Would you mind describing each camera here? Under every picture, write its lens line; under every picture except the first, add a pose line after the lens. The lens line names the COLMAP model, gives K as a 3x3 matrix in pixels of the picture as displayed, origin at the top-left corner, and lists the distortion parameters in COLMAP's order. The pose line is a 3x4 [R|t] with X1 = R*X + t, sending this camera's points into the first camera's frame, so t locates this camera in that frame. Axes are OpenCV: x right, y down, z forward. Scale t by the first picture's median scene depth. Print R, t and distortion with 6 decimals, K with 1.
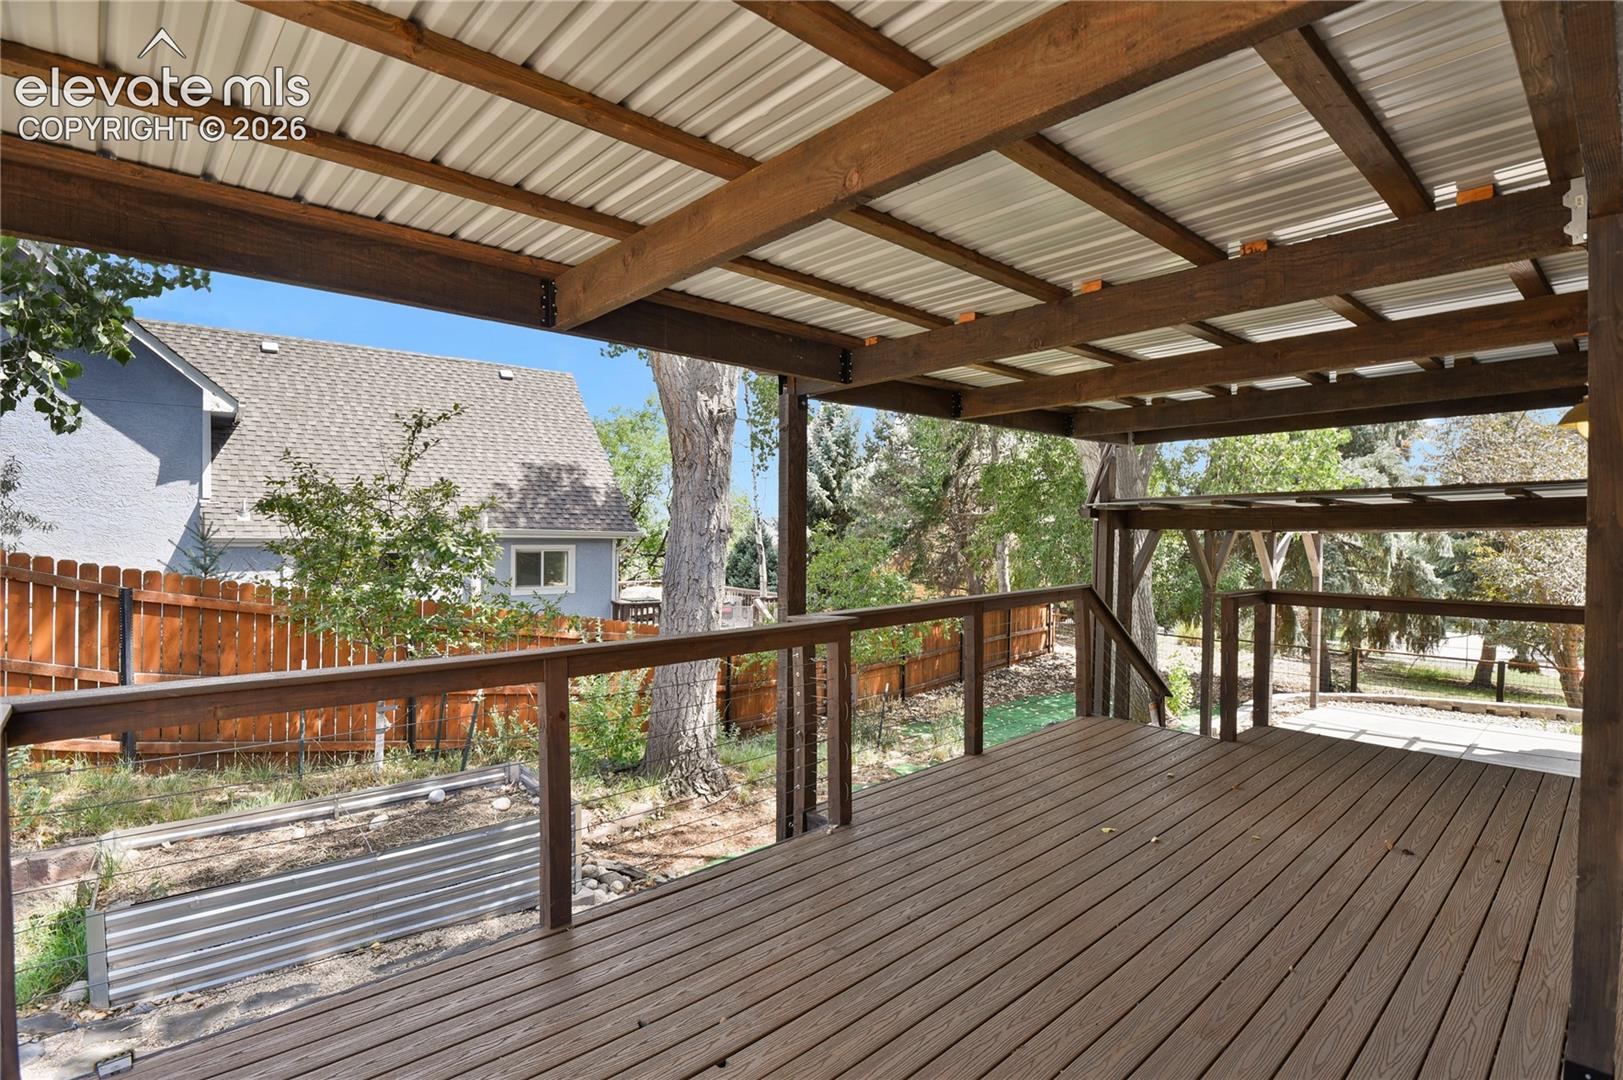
lens RADIAL K [[798.0, 0, 817.3], [0, 798.0, 548.3], [0, 0, 1]] dist [-0.022528, -0.000207]
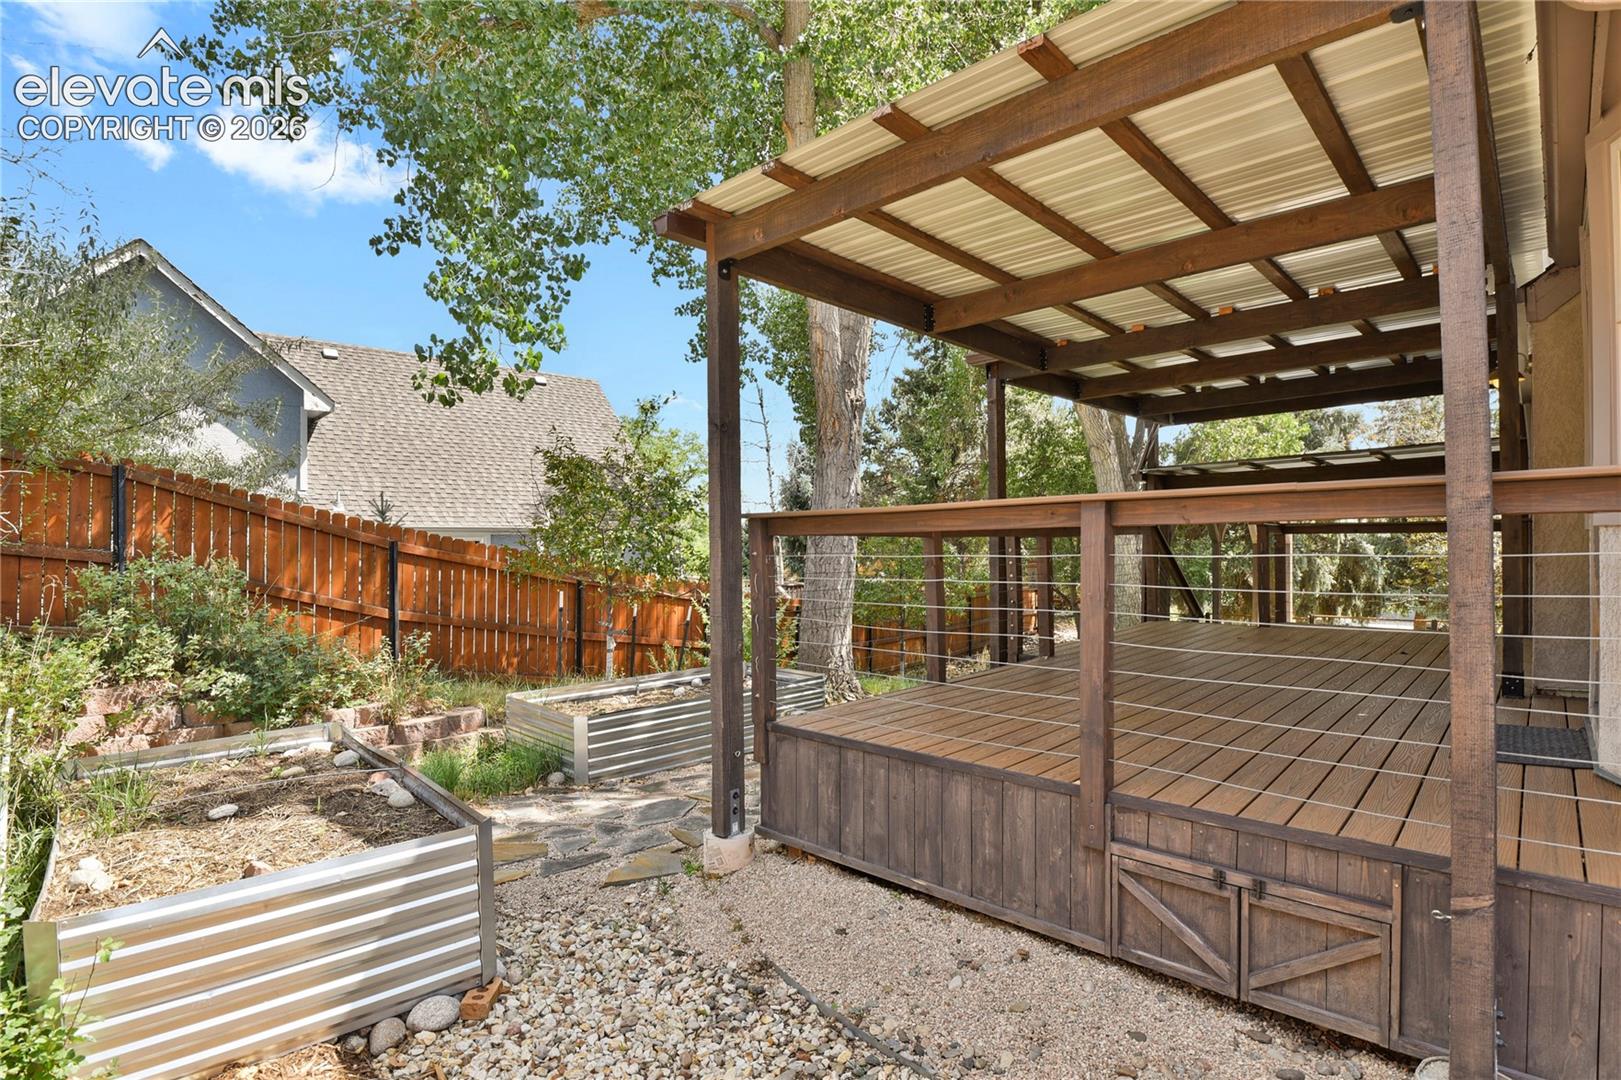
lens RADIAL K [[797.0, 0, 800.9], [0, 797.0, 544.4], [0, 0, 1]] dist [-0.022528, -0.000207]
pose [[0.998771, -0.014664, 0.047351, -0.274561], [0.015252, 0.999811, -0.012094, 0.072744], [-0.047165, 0.012802, 0.998805, -0.266243]]
